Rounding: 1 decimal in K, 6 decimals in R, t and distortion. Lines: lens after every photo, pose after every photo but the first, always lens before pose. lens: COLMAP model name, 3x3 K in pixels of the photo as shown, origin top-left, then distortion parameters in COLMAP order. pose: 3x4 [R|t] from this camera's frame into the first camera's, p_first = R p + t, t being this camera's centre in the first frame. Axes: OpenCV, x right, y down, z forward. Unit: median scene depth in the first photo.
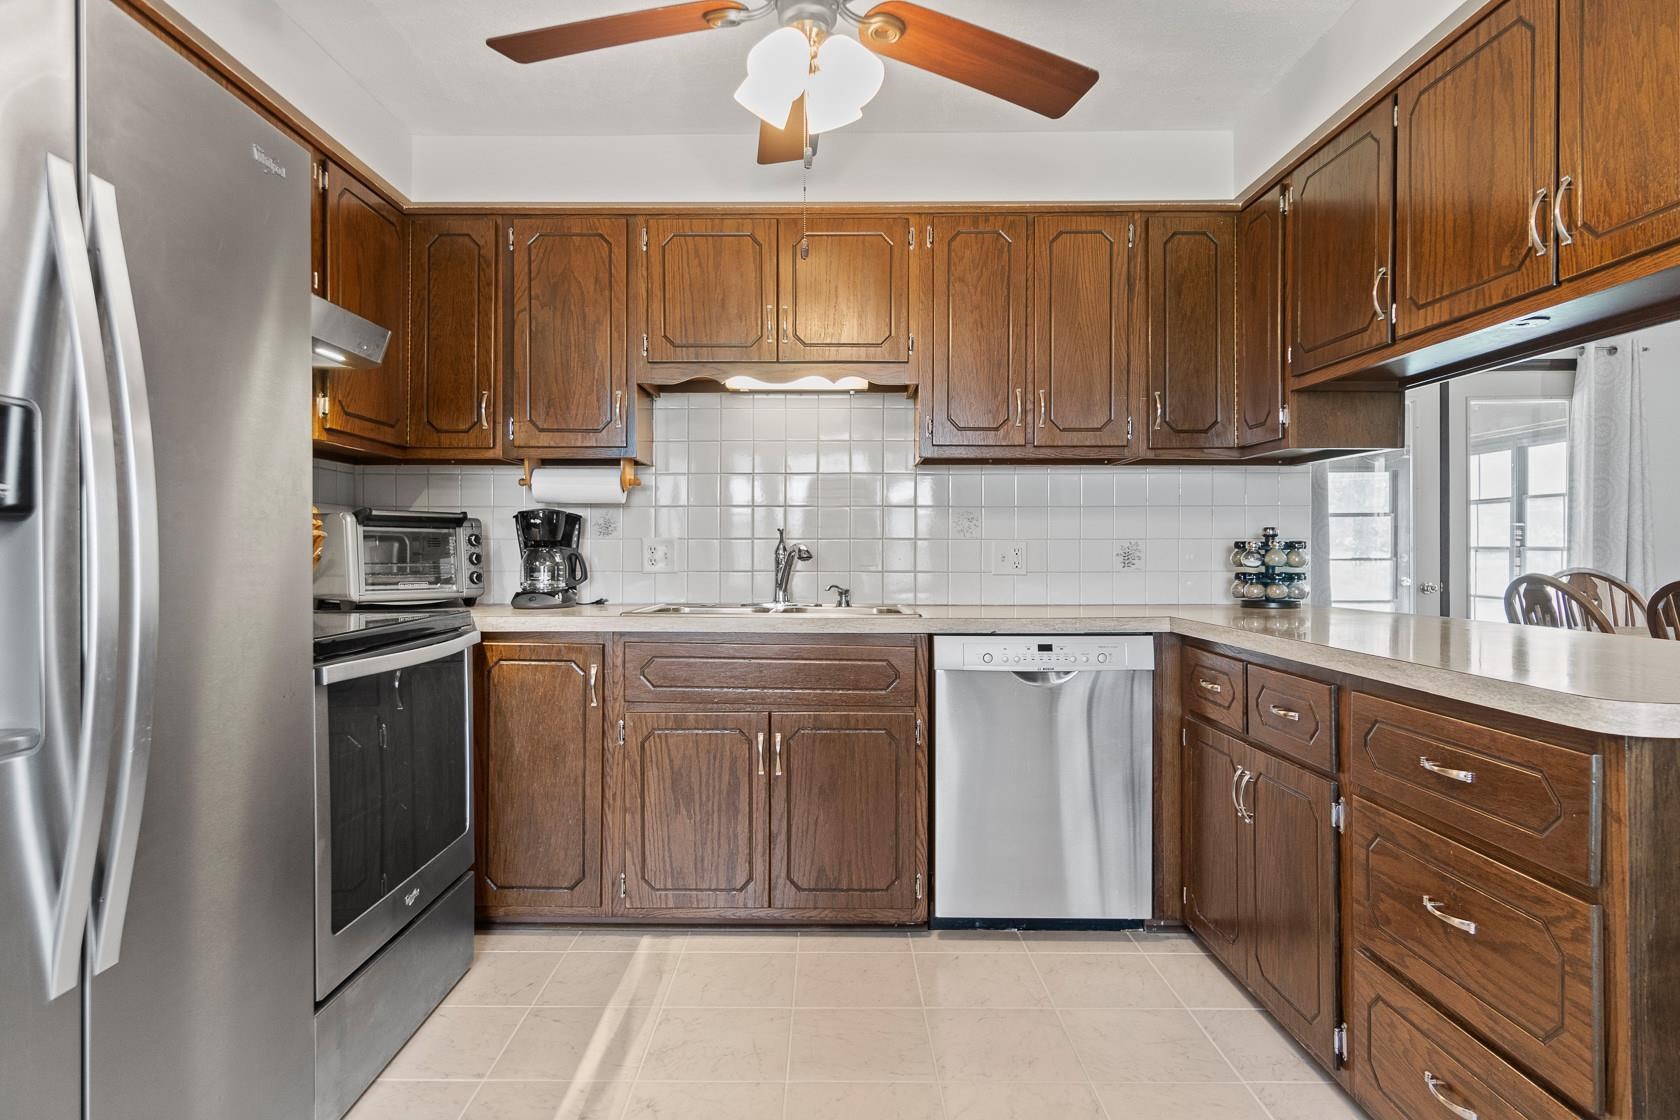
lens RADIAL K [[932.5, 0, 839.0], [0, 932.5, 551.5], [0, 0, 1]] dist [-0.002843, 0.000014]
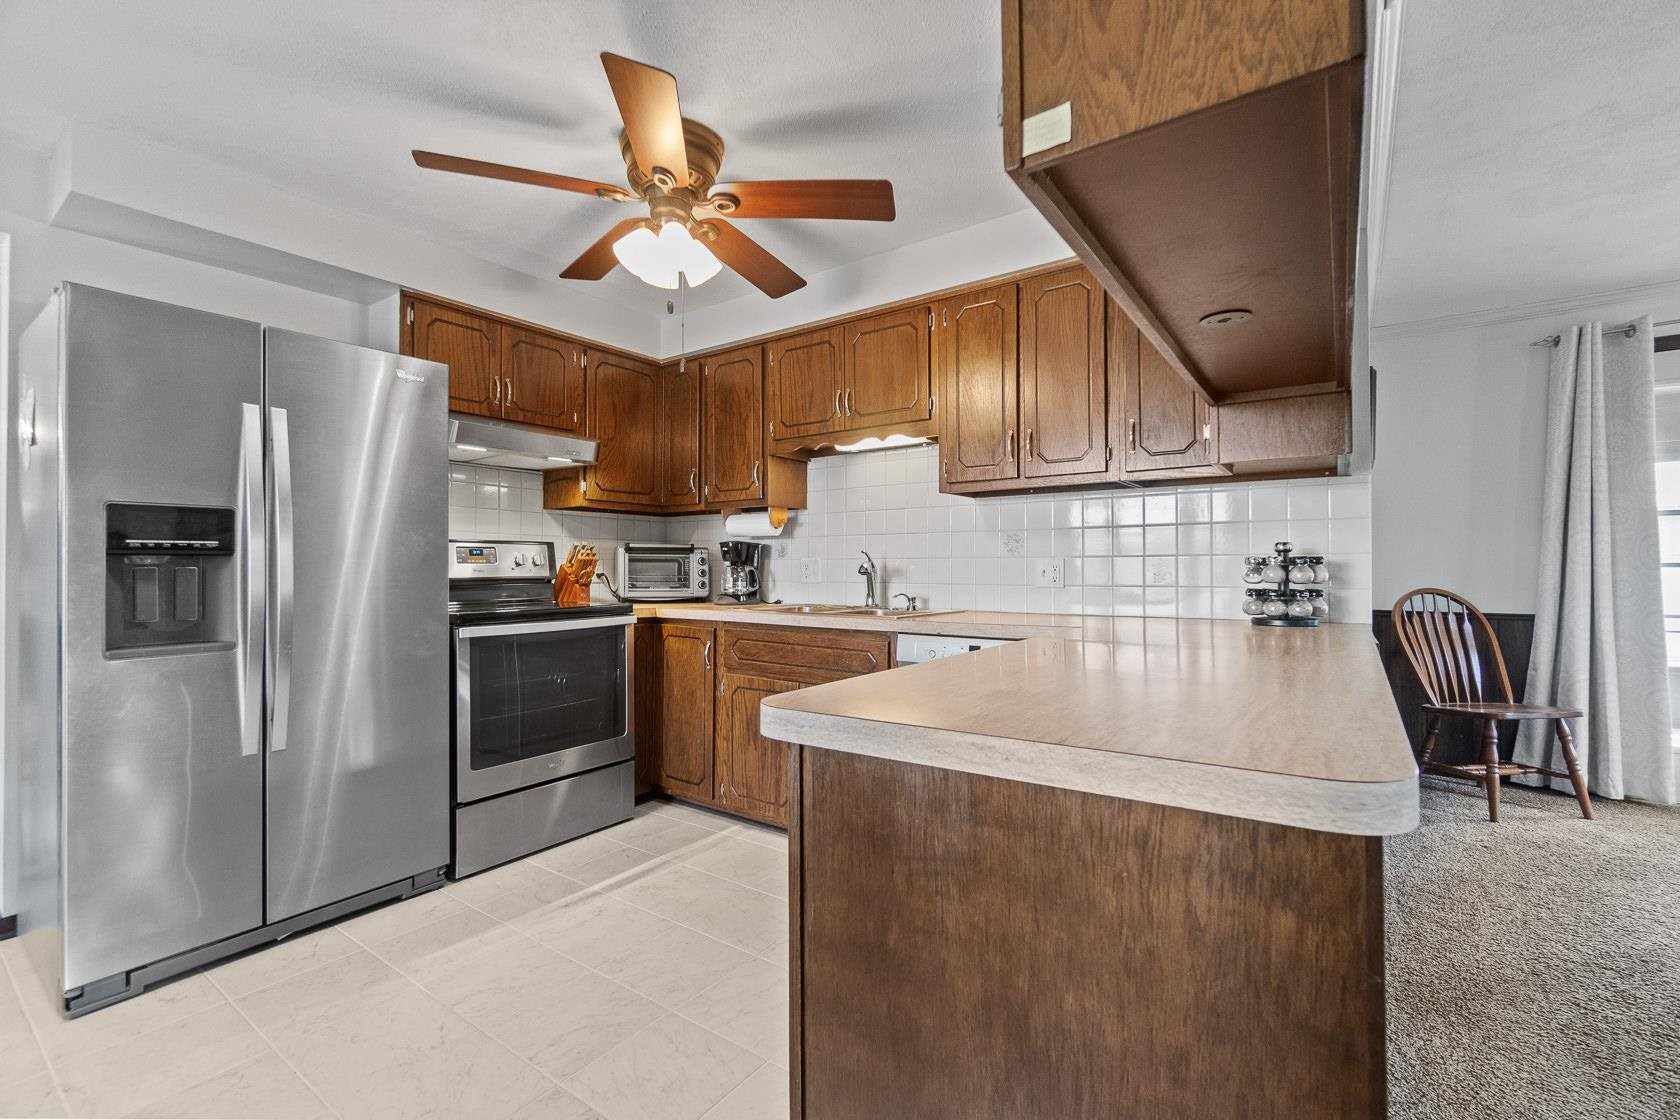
lens RADIAL K [[718.6, 0, 841.1], [0, 718.6, 559.2], [0, 0, 1]] dist [0.000908, 0.000155]
pose [[0.817227, -0.008116, -0.576258, 0.522958], [0.002907, 0.999946, -0.009961, -0.002610], [0.576308, 0.006465, 0.817207, 0.128562]]
